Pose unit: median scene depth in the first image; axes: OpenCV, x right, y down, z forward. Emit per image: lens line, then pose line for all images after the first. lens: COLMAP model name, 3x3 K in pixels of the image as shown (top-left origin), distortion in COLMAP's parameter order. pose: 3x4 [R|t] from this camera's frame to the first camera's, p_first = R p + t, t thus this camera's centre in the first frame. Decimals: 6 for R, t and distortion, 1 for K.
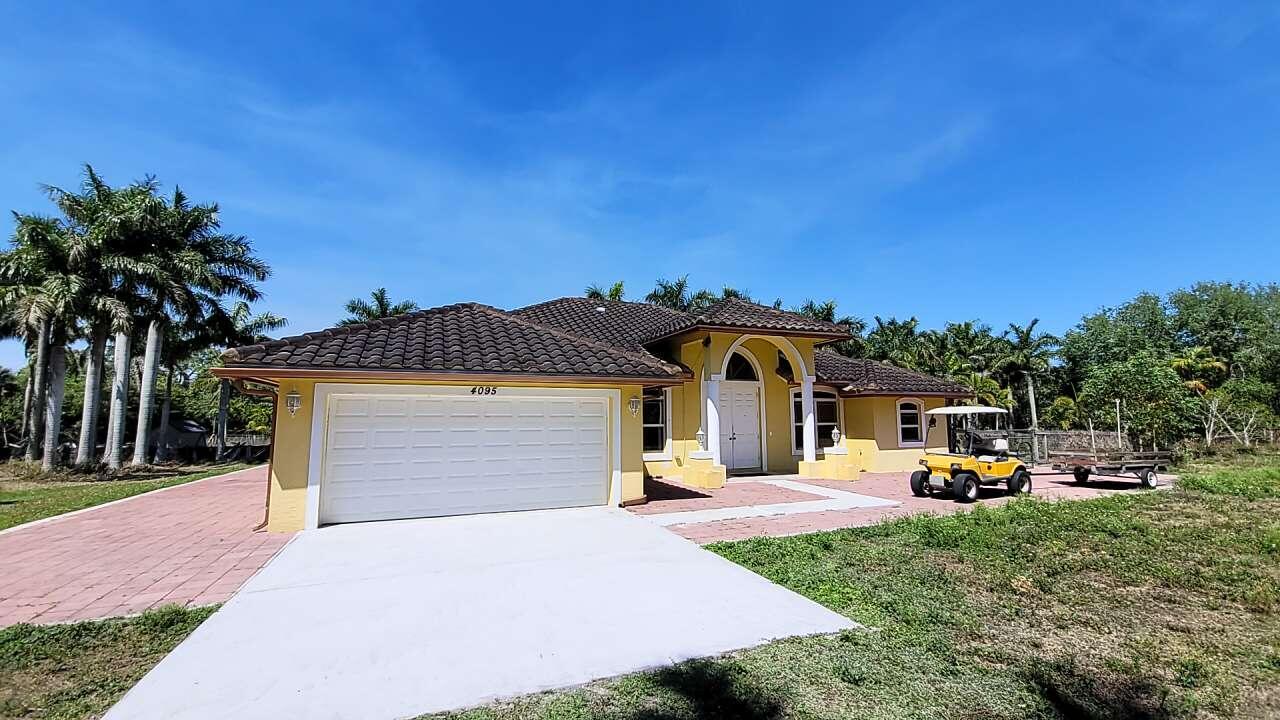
lens RADIAL K [[523.2, 0, 645.1], [0, 523.2, 359.7], [0, 0, 1]] dist [-0.011036, -0.000165]
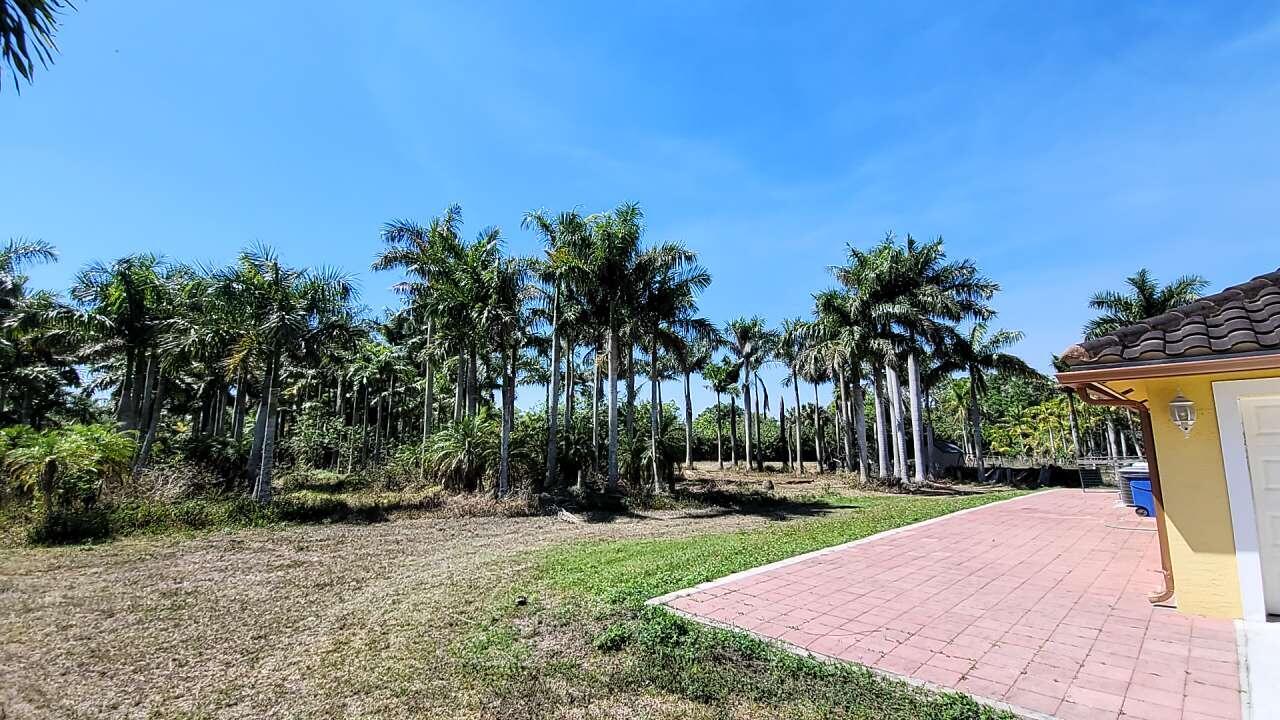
lens RADIAL K [[523.2, 0, 645.1], [0, 523.2, 359.7], [0, 0, 1]] dist [-0.011036, -0.000165]
pose [[0.347968, -0.141152, -0.926820, -0.100991], [0.104375, 0.988287, -0.111327, 0.005514], [0.931678, -0.057999, 0.358625, 0.047960]]
